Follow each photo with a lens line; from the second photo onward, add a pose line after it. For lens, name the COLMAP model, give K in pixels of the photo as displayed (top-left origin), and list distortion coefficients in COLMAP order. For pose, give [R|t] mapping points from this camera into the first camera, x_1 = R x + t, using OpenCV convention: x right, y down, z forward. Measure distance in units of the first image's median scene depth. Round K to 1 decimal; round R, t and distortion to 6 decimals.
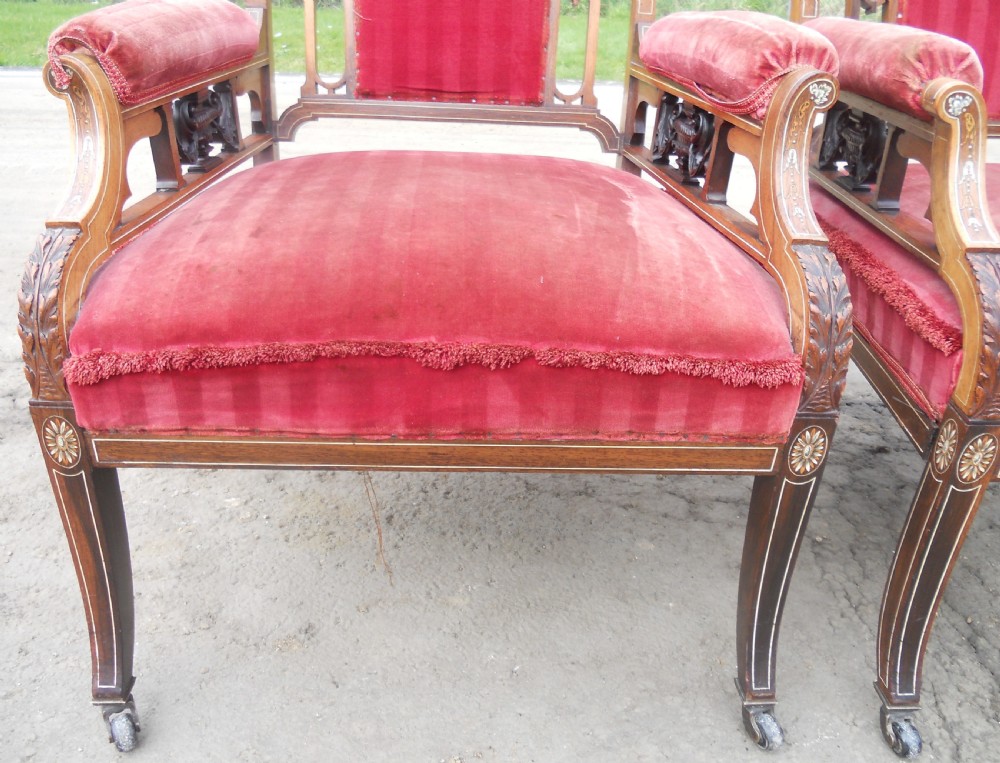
lens RADIAL K [[886.8, 0, 470.1], [0, 886.8, 392.5], [0, 0, 1]] dist [-0.055293, 0.036163]
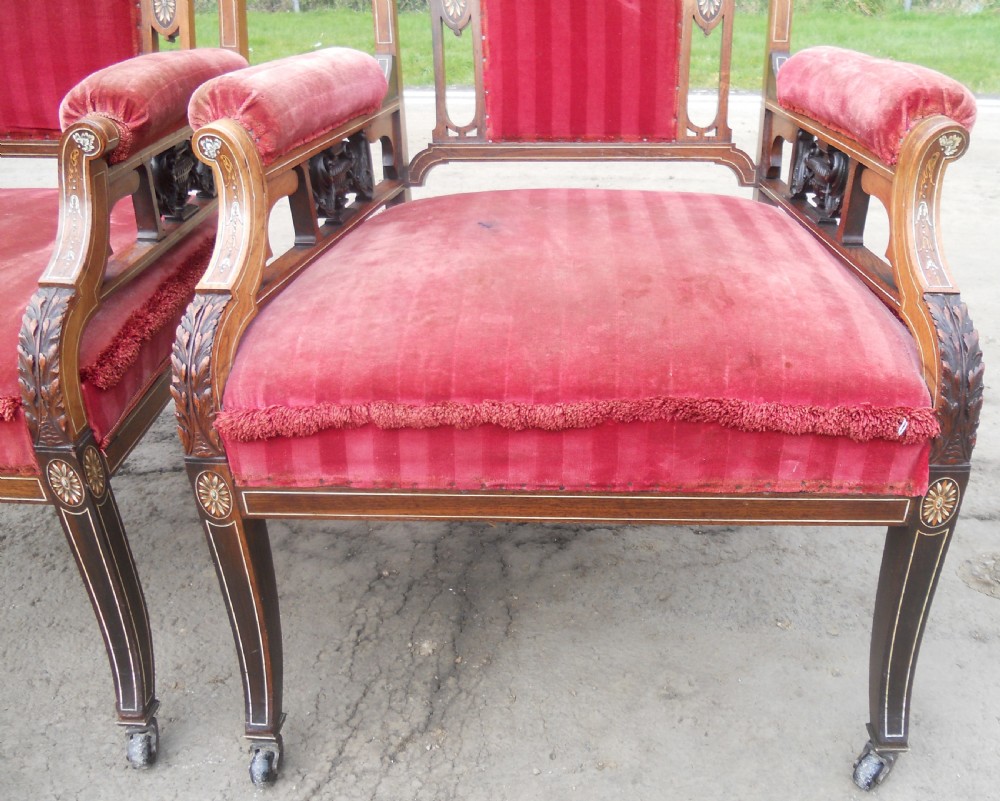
lens RADIAL K [[948.5, 0, 533.1], [0, 948.5, 428.5], [0, 0, 1]] dist [-0.035956, 0.000000]
pose [[0.994437, 0.013765, -0.104433, 0.916853], [-0.012183, 0.999801, 0.015772, -0.020172], [0.104629, -0.014412, 0.994407, -0.055444]]
